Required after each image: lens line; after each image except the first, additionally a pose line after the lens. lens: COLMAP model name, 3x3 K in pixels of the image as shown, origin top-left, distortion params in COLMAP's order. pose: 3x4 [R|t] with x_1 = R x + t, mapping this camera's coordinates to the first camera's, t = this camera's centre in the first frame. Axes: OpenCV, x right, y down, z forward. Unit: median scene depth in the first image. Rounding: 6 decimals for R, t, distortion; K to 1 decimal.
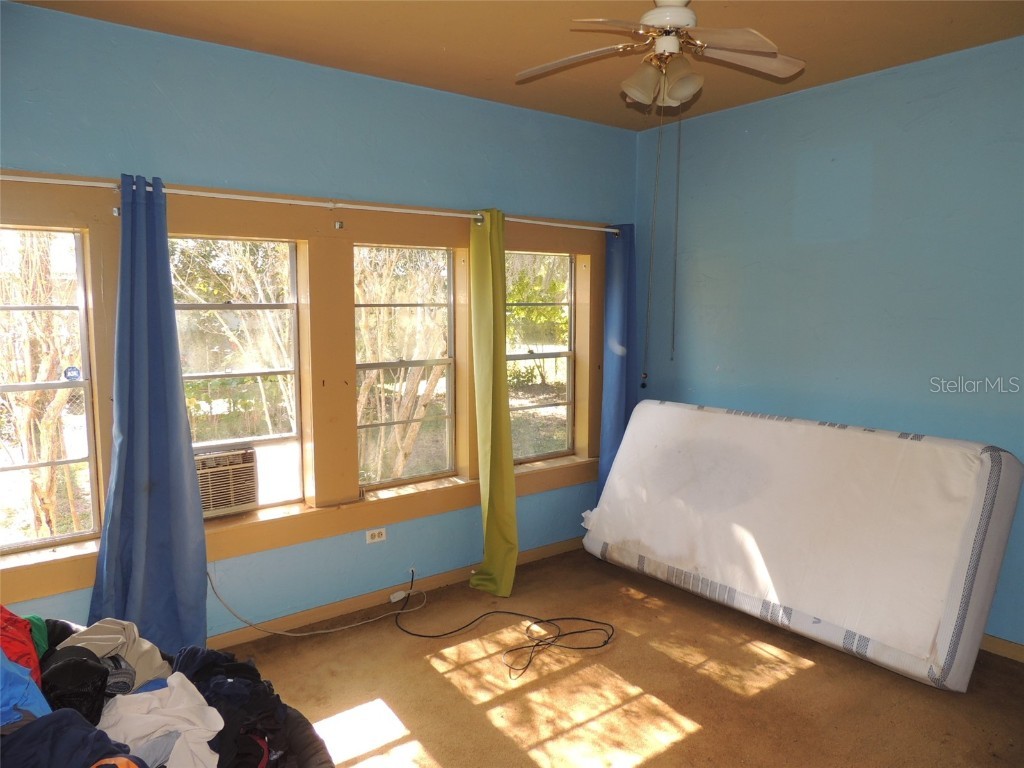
lens RADIAL K [[728.7, 0, 512.1], [0, 728.7, 381.8], [0, 0, 1]] dist [-0.027140, 0.010081]
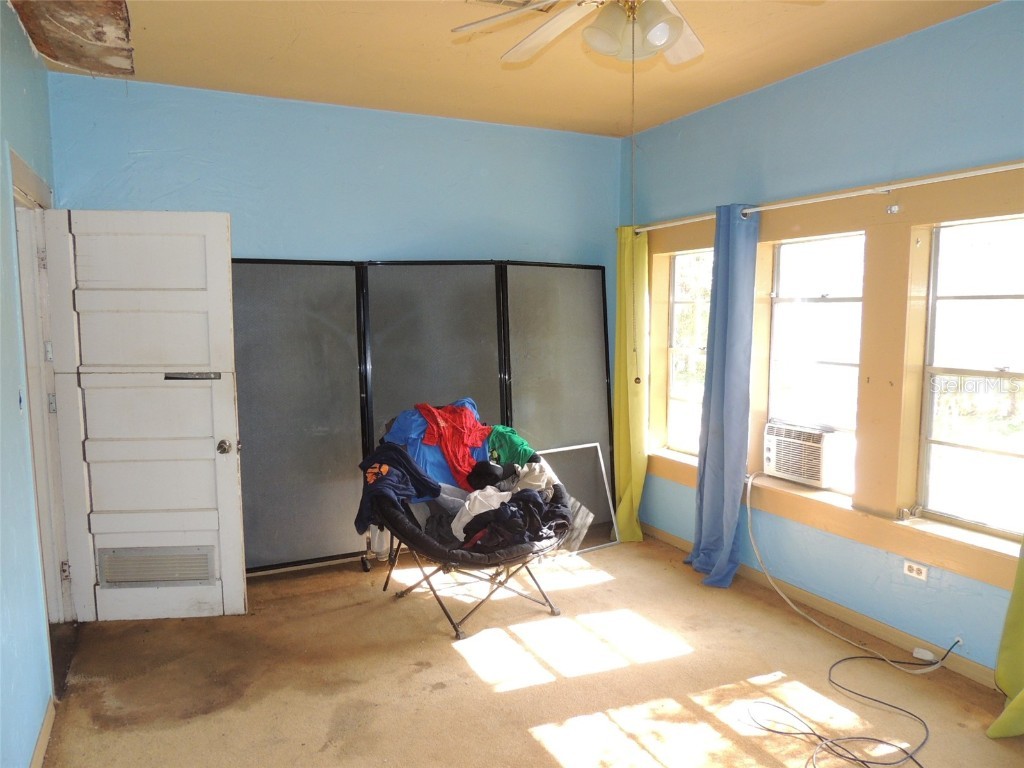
lens RADIAL K [[728.7, 0, 512.5], [0, 728.7, 385.7], [0, 0, 1]] dist [-0.027140, 0.010081]
pose [[-0.202285, 0.111572, -0.972950, 0.764493], [-0.089373, 0.987240, 0.131792, -0.075363], [0.975240, 0.113615, -0.189732, 0.742266]]
